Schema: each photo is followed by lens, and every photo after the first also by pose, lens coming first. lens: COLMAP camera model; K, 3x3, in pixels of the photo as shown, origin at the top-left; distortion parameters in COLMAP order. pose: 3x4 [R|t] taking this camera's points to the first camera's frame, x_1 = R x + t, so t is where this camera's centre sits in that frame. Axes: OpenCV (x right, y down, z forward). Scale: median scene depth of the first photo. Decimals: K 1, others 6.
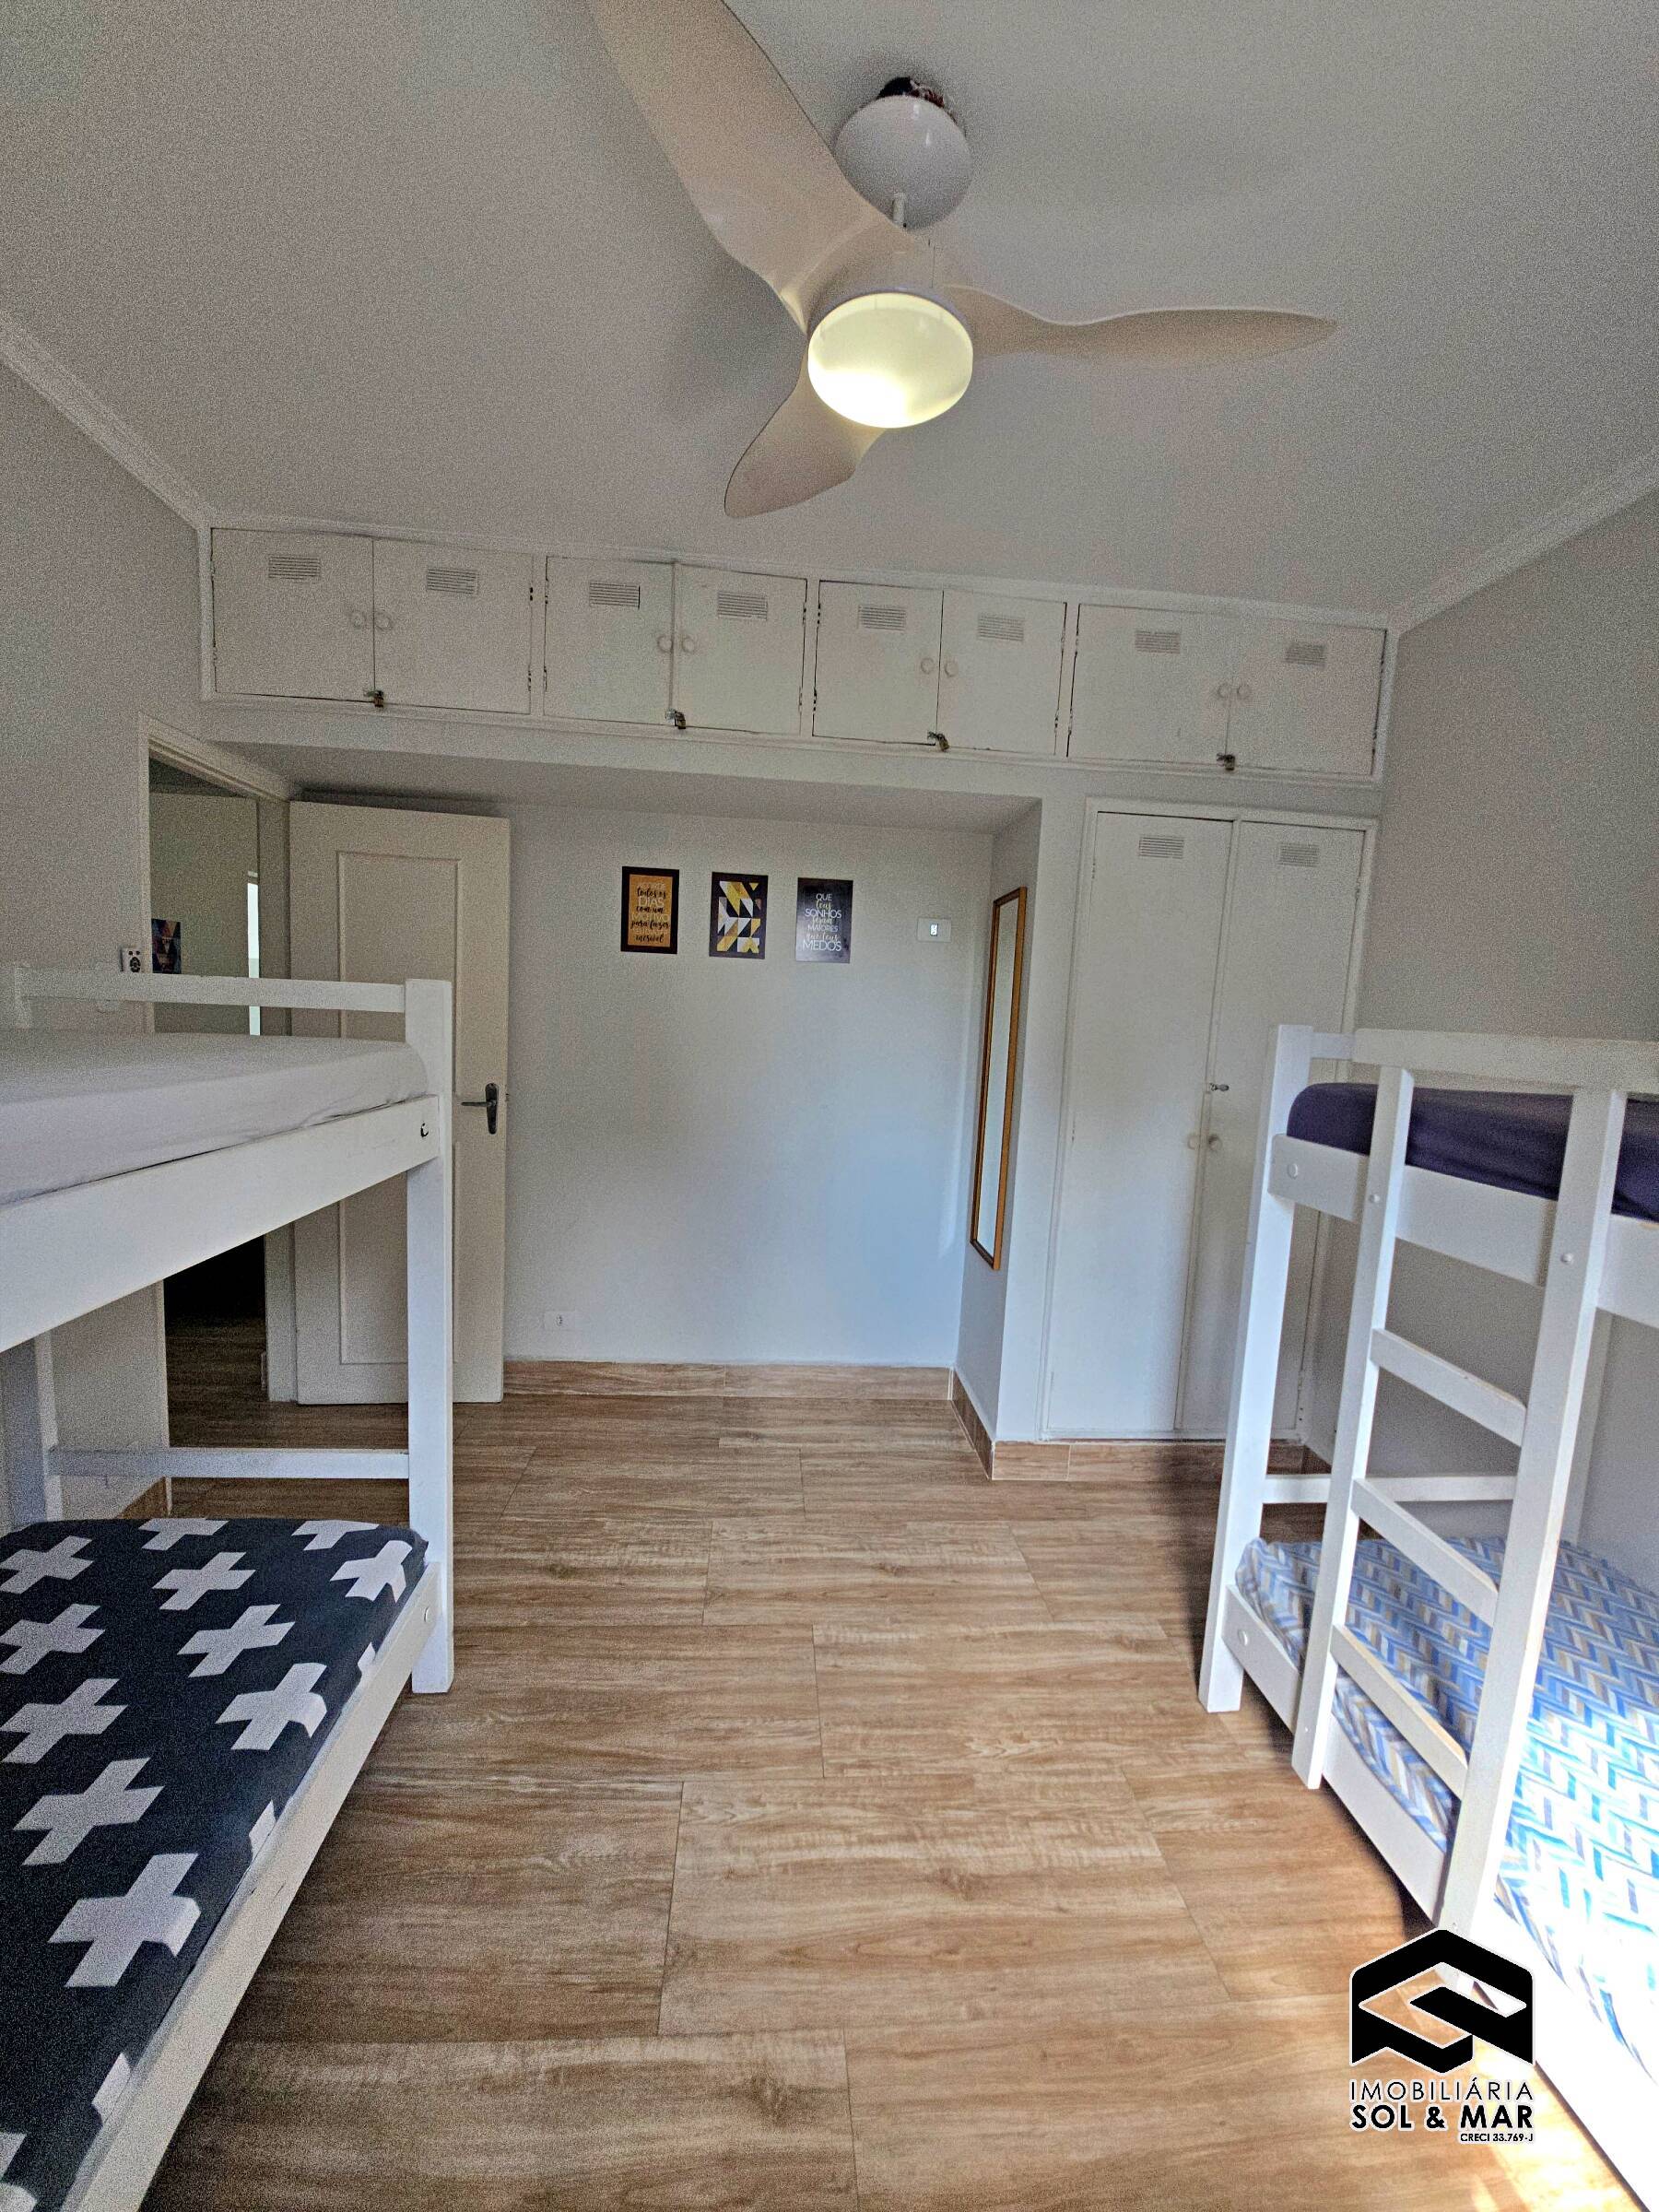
lens RADIAL K [[877.7, 0, 847.5], [0, 877.7, 1114.1], [0, 0, 1]] dist [-0.014735, -0.004420]
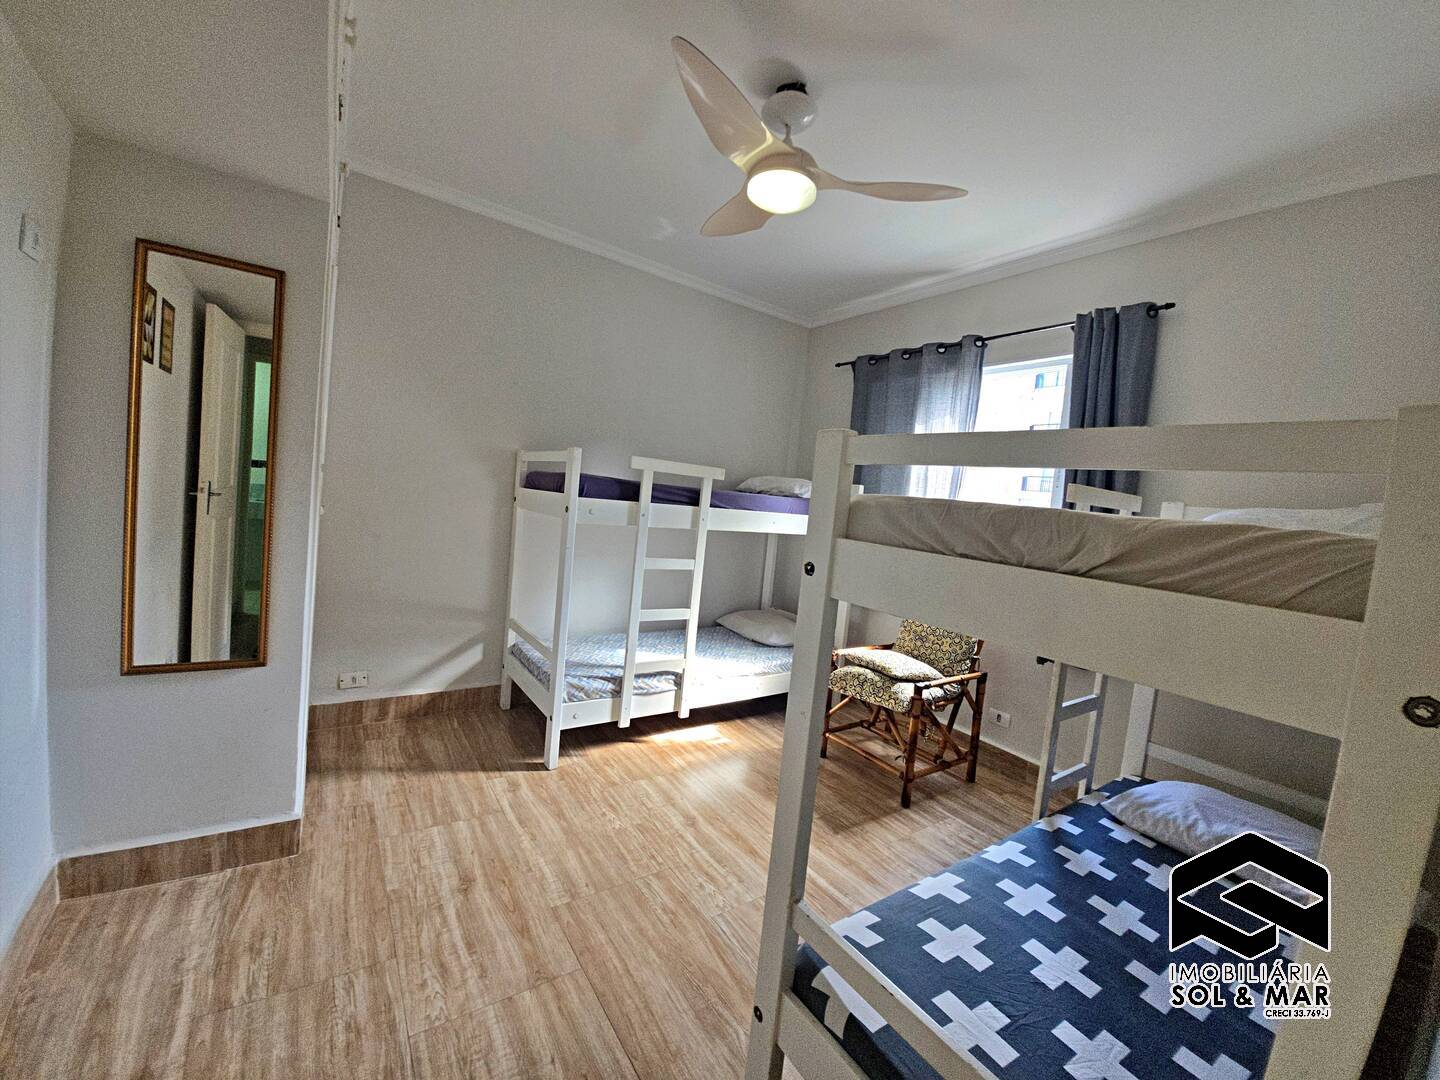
lens RADIAL K [[571.4, 0, 728.3], [0, 571.4, 536.6], [0, 0, 1]] dist [-0.014735, -0.004420]
pose [[-0.501903, -0.158916, 0.850200, -0.970469], [-0.033702, 0.985823, 0.164371, -0.129485], [-0.864267, 0.053844, -0.500143, 1.410316]]
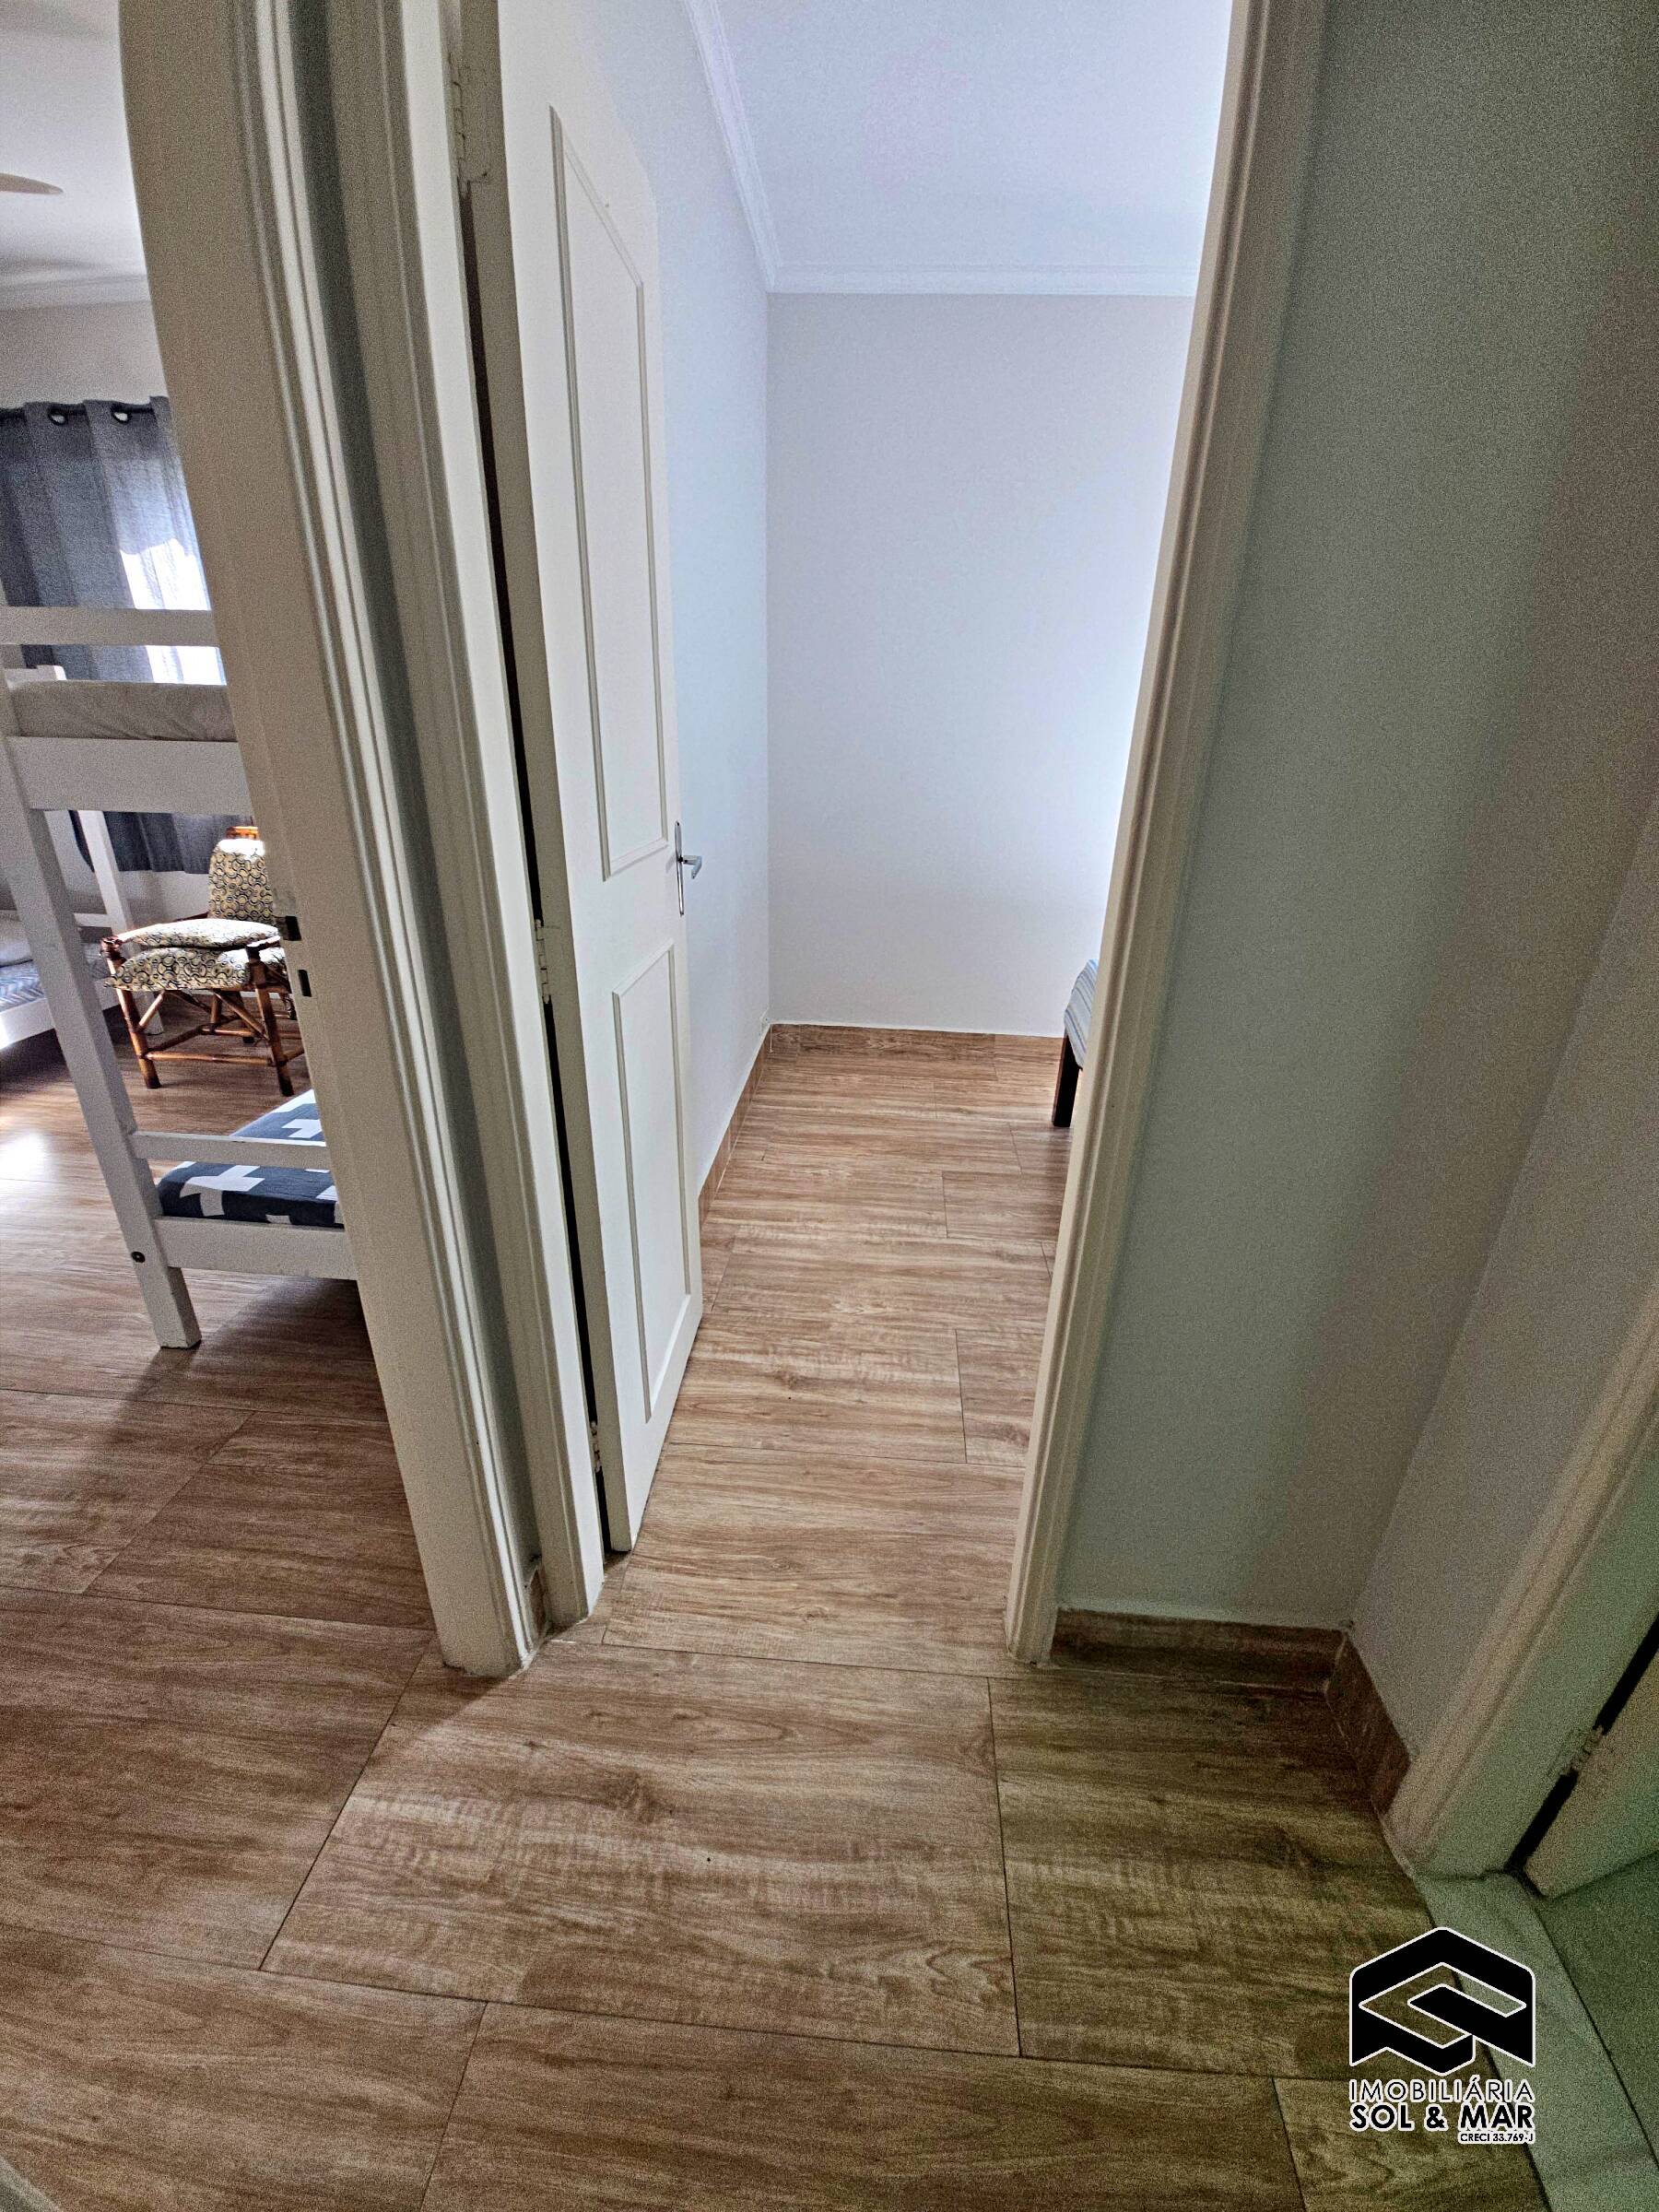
lens RADIAL K [[877.7, 0, 839.7], [0, 877.7, 1116.4], [0, 0, 1]] dist [-0.014735, -0.004420]
pose [[-0.985297, -0.133653, 0.106423, -1.539160], [-0.064181, 0.866846, 0.494429, -0.183576], [-0.158334, 0.480329, -0.862679, 1.845094]]
